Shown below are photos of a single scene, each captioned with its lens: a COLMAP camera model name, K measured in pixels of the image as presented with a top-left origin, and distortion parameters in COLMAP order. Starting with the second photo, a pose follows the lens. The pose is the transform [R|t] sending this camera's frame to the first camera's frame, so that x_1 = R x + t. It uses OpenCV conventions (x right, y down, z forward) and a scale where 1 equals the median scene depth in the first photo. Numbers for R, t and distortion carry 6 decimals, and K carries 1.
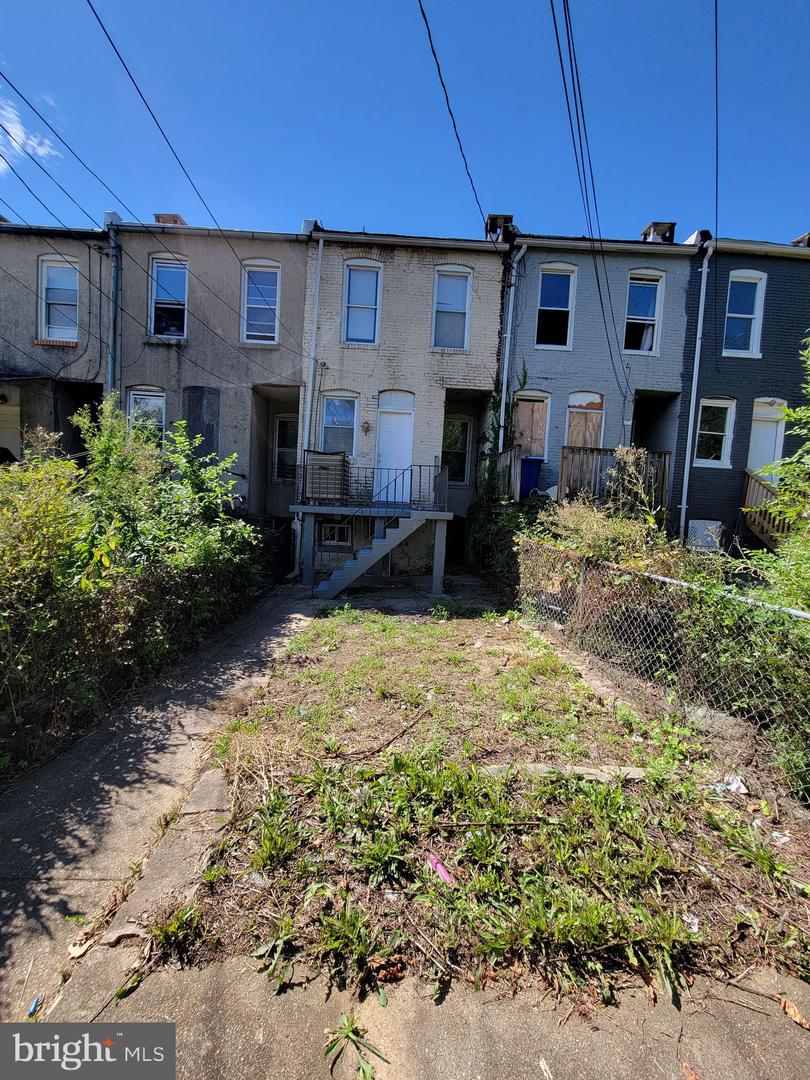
lens RADIAL K [[441.8, 0, 401.5], [0, 441.8, 540.0], [0, 0, 1]] dist [-0.000860, 0.000194]
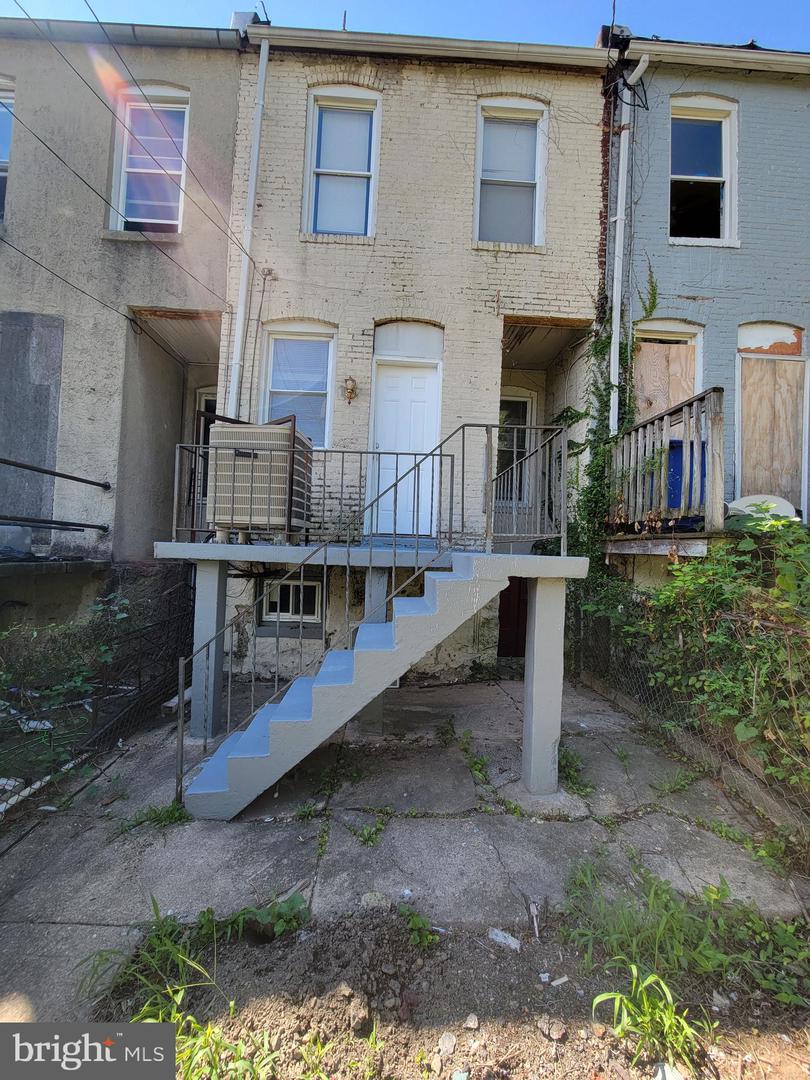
lens RADIAL K [[441.8, 0, 402.1], [0, 441.8, 538.3], [0, 0, 1]] dist [-0.000860, 0.000194]
pose [[0.999952, -0.009701, -0.001143, -0.021284], [0.009559, 0.995909, -0.089853, -0.037529], [0.002010, 0.089838, 0.995954, 0.506155]]
